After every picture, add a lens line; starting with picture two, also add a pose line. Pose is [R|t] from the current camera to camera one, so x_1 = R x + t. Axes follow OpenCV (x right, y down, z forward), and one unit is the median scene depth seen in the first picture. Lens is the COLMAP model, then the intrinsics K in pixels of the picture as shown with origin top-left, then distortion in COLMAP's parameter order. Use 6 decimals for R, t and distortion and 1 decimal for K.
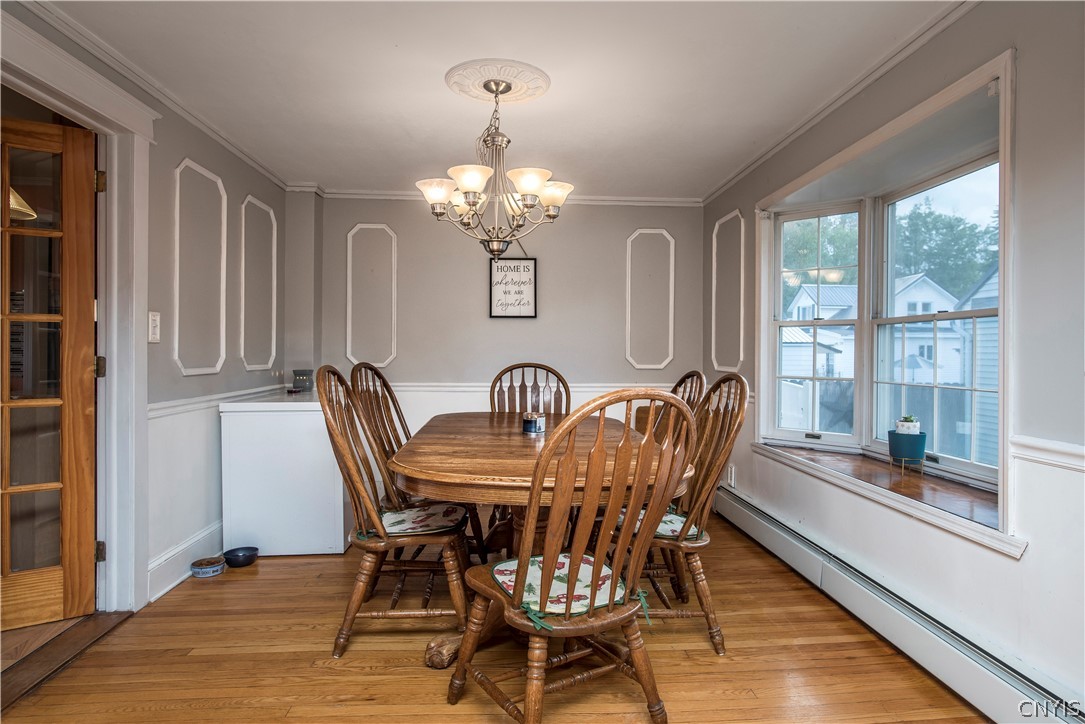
lens RADIAL K [[608.9, 0, 541.3], [0, 608.9, 354.3], [0, 0, 1]] dist [0.000030, -0.000674]
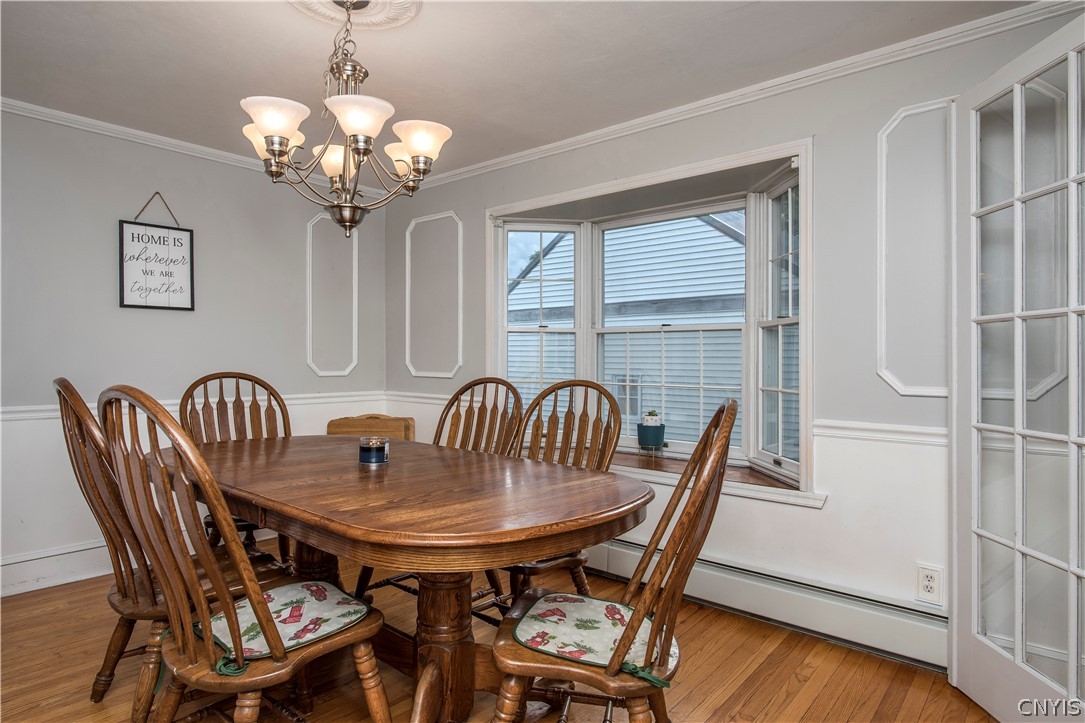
lens RADIAL K [[608.9, 0, 542.4], [0, 608.9, 359.6], [0, 0, 1]] dist [0.000030, -0.000674]
pose [[0.697439, -0.003759, 0.716634, -0.288439], [-0.004033, 0.999950, 0.009171, -0.009026], [-0.716633, -0.009286, 0.697389, 0.200744]]
